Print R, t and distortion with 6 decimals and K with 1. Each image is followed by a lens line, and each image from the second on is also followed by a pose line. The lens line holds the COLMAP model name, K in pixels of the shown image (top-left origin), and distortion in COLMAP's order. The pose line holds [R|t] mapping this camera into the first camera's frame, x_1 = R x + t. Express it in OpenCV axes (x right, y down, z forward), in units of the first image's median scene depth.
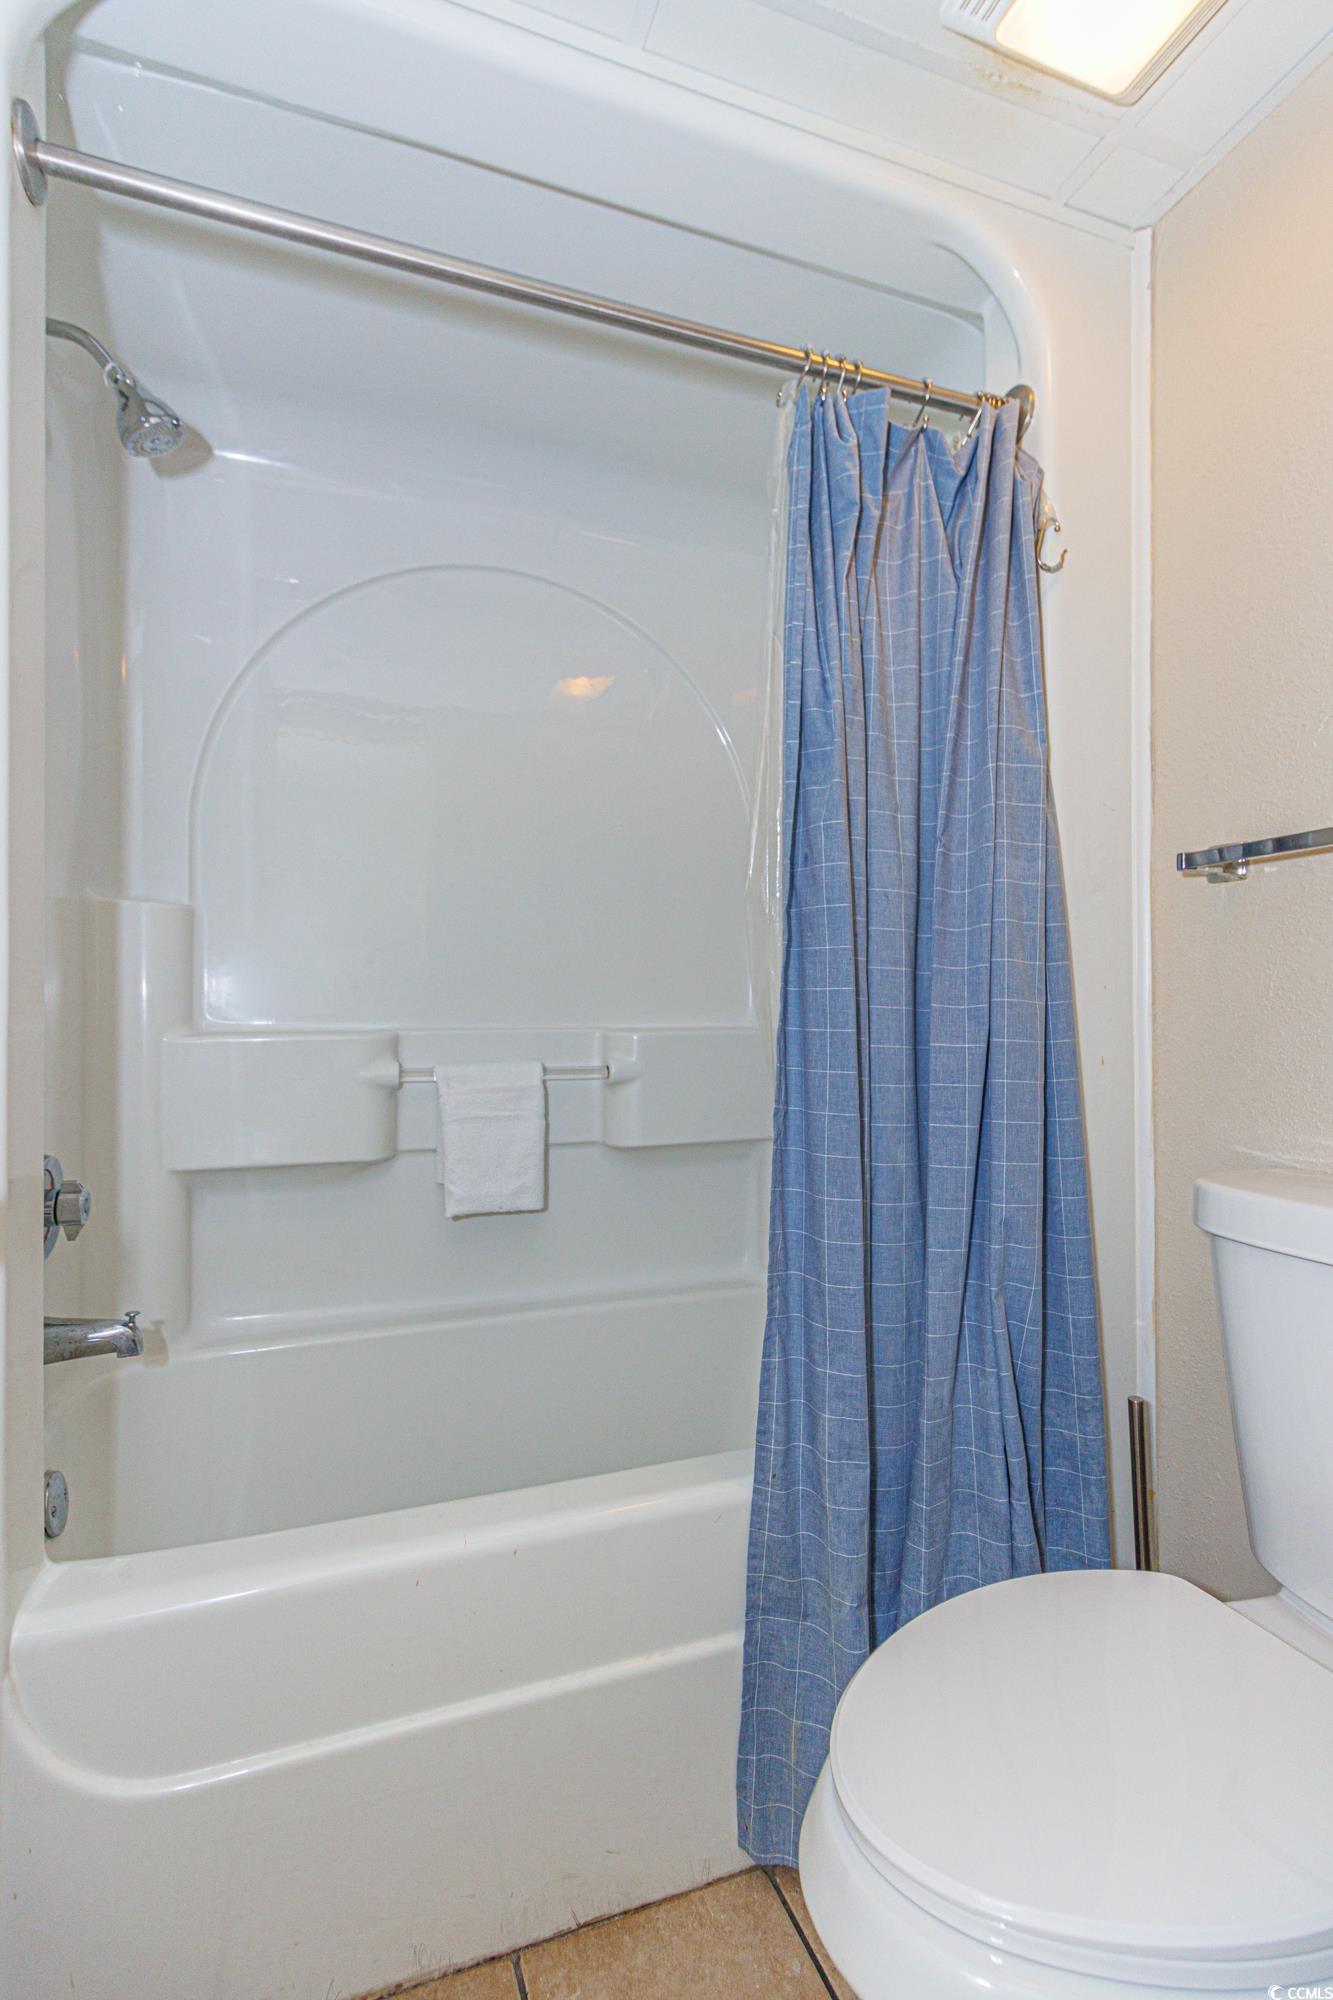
lens RADIAL K [[926.2, 0, 645.3], [0, 926.2, 1015.0], [0, 0, 1]] dist [0.002227, 0.000594]
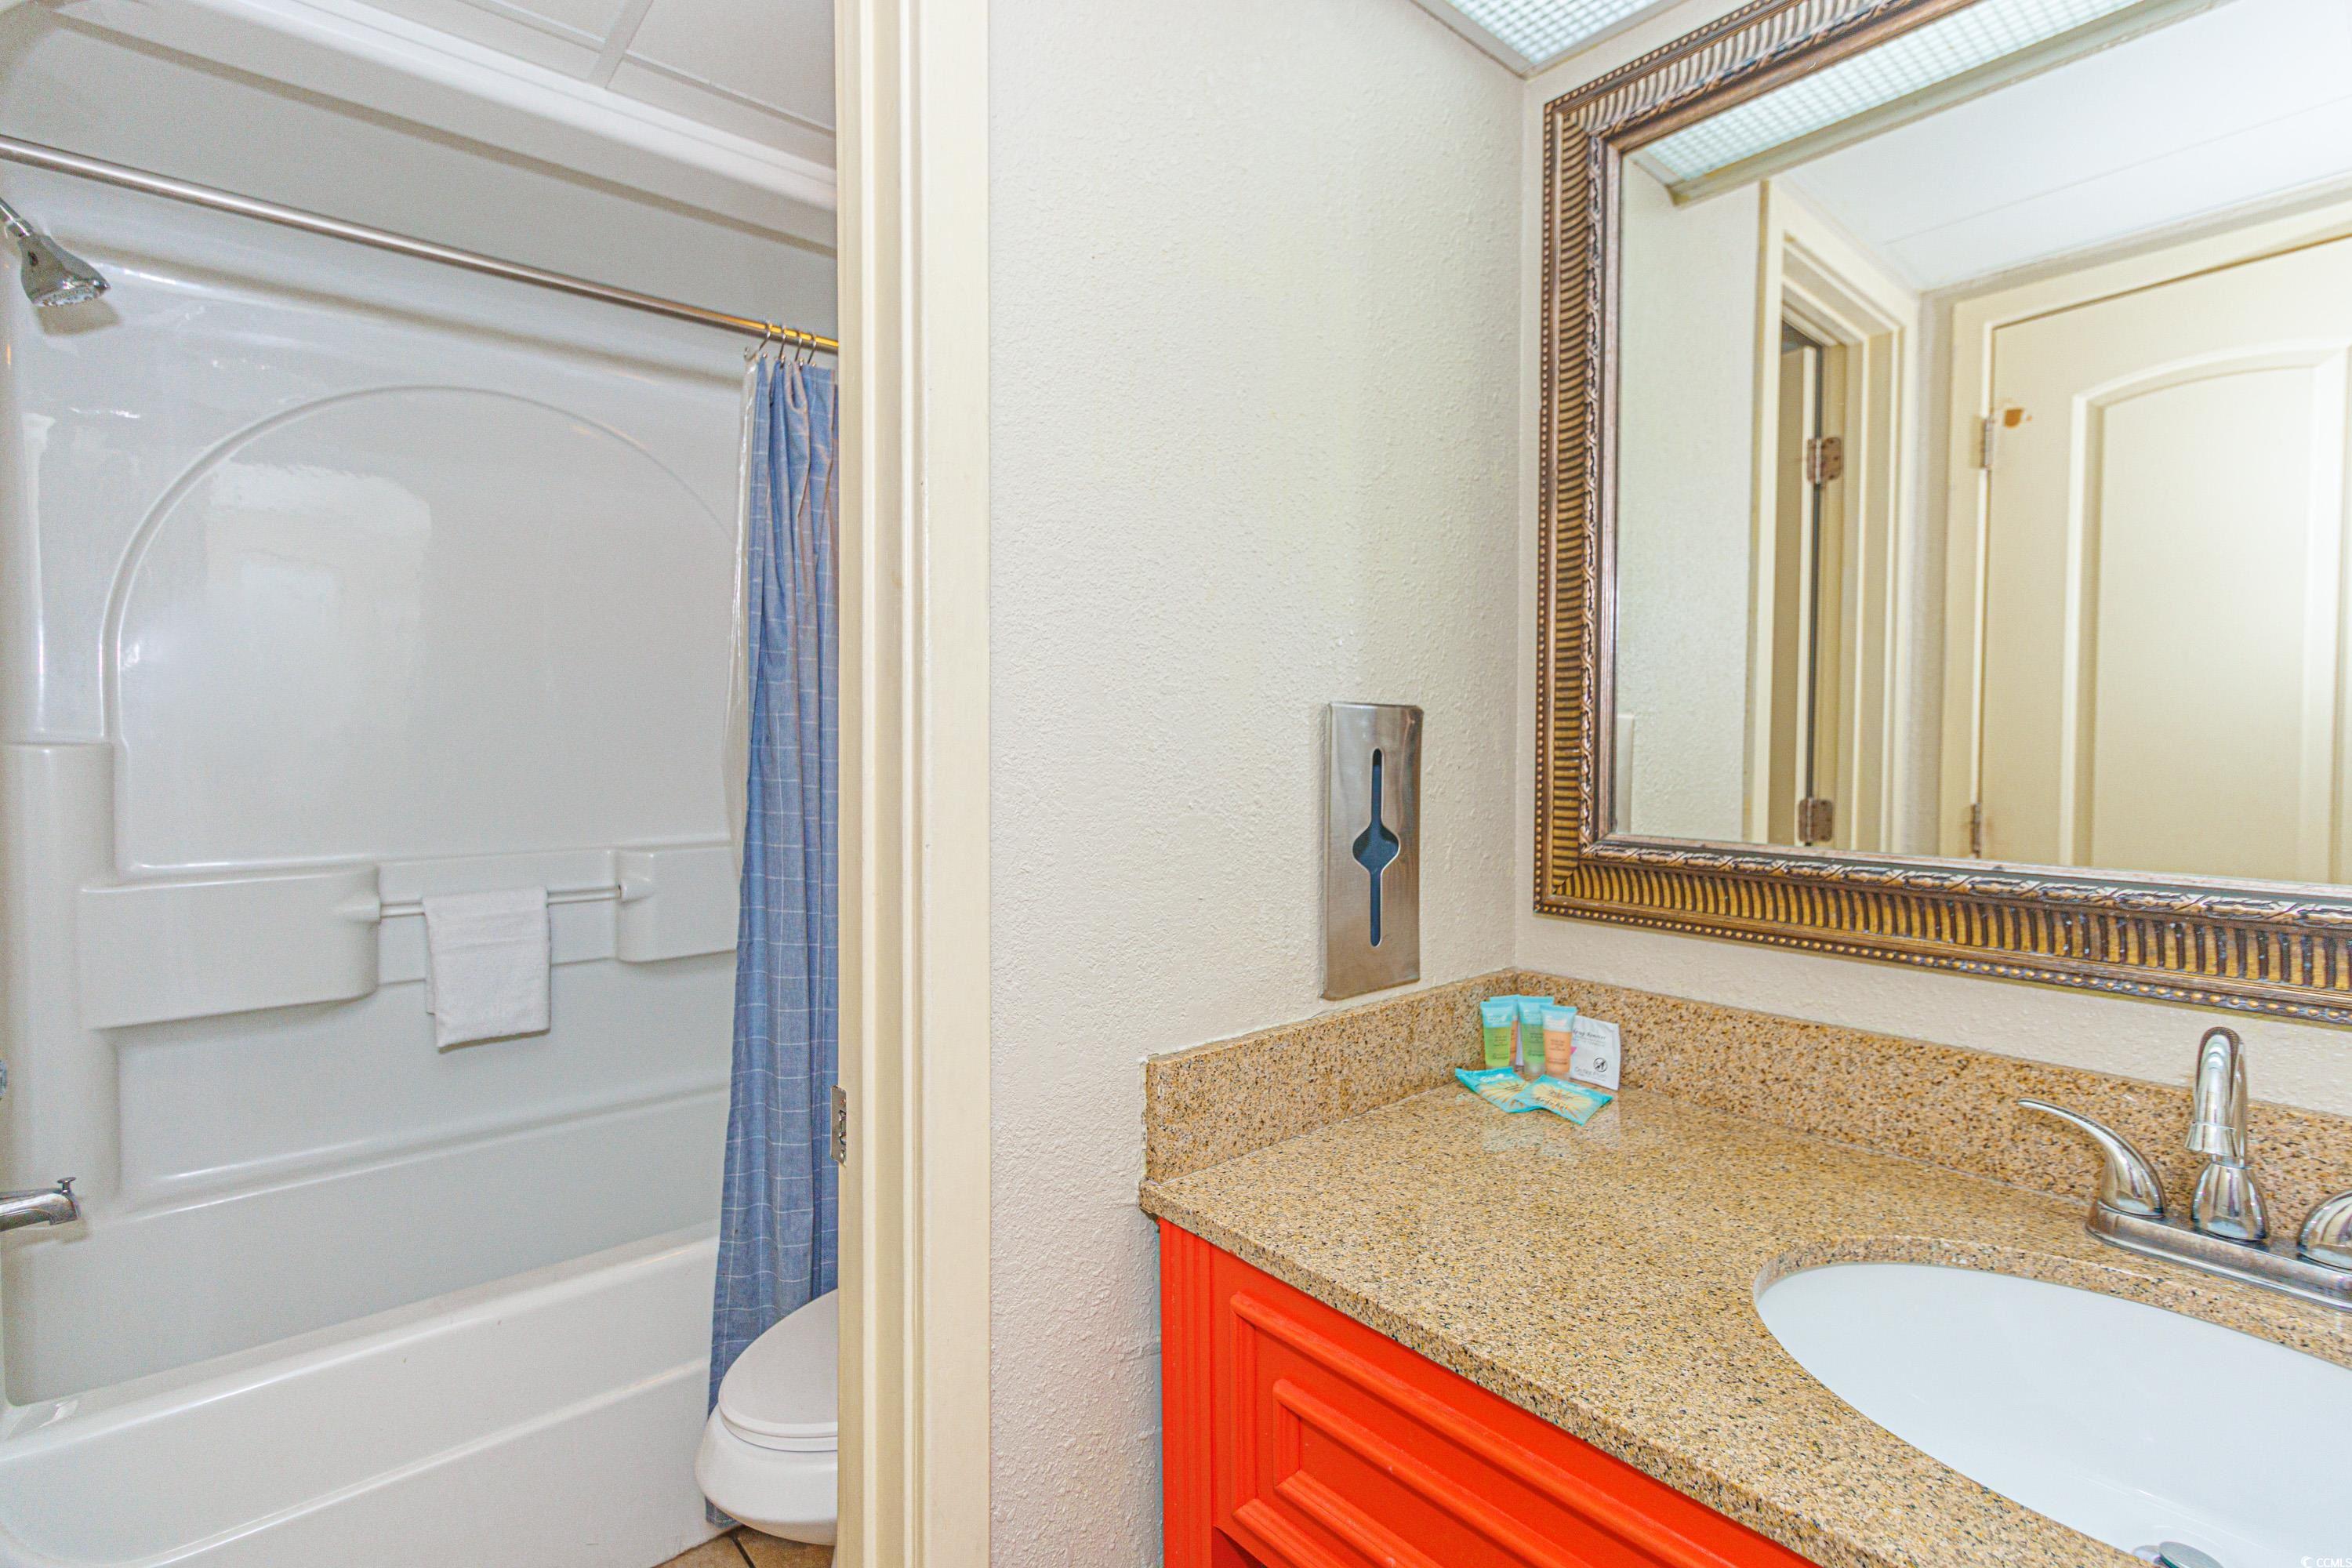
lens RADIAL K [[1089.2, 0, 1165.1], [0, 1089.2, 769.5], [0, 0, 1]] dist [0.002227, 0.000594]
pose [[0.933686, -0.007957, 0.358003, 0.147664], [0.000046, 0.999756, 0.022102, -0.159416], [-0.358092, -0.020620, 0.933459, -0.559080]]
